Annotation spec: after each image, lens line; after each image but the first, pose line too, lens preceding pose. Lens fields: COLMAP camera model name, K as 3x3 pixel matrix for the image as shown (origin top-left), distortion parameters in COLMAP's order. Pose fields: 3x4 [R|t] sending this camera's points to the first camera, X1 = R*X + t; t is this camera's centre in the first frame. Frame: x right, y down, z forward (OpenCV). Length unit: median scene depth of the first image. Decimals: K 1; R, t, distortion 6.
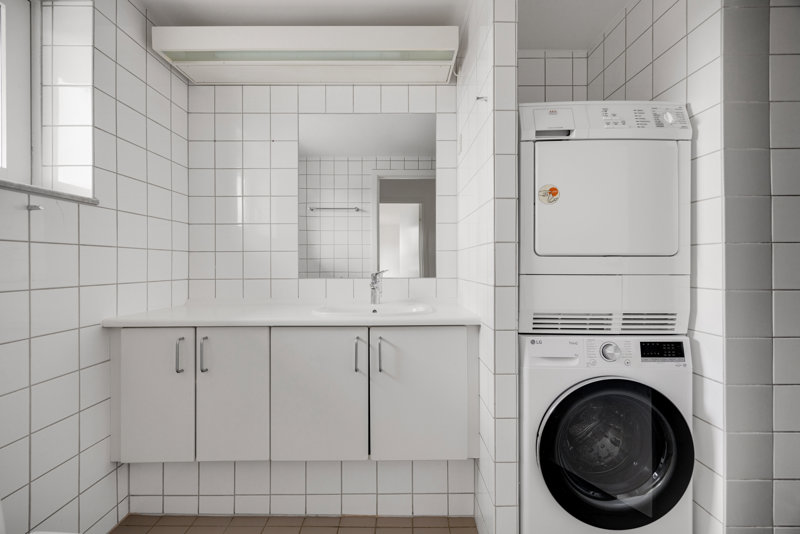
lens RADIAL K [[319.4, 0, 400.0], [0, 319.4, 267.0], [0, 0, 1]] dist [0.012920, -0.000170]
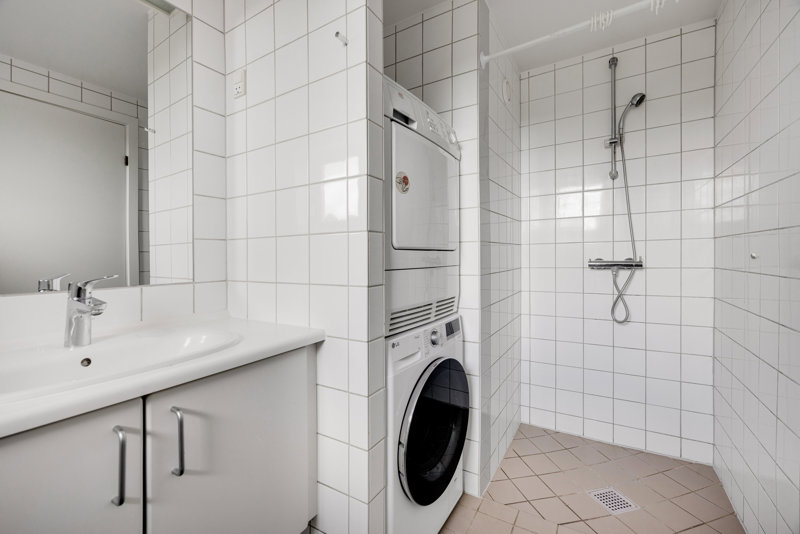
lens RADIAL K [[338.1, 0, 400.5], [0, 338.1, 263.5], [0, 0, 1]] dist [-0.011982, -0.000080]
pose [[0.516656, -0.023807, 0.855862, -0.320537], [0.021250, 0.999662, 0.014979, -0.006697], [-0.855929, 0.010448, 0.516987, 0.424033]]
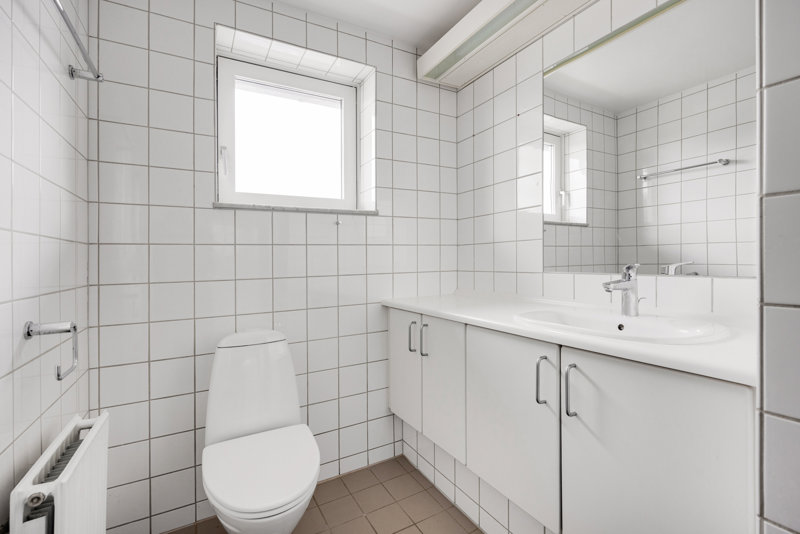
lens RADIAL K [[357.4, 0, 398.4], [0, 357.4, 258.4], [0, 0, 1]] dist [0.000553, 0.000228]
pose [[0.489427, -0.010211, -0.871984, 0.403742], [0.010085, 0.999931, -0.006049, 0.002036], [0.871986, -0.005833, 0.489496, 0.325210]]
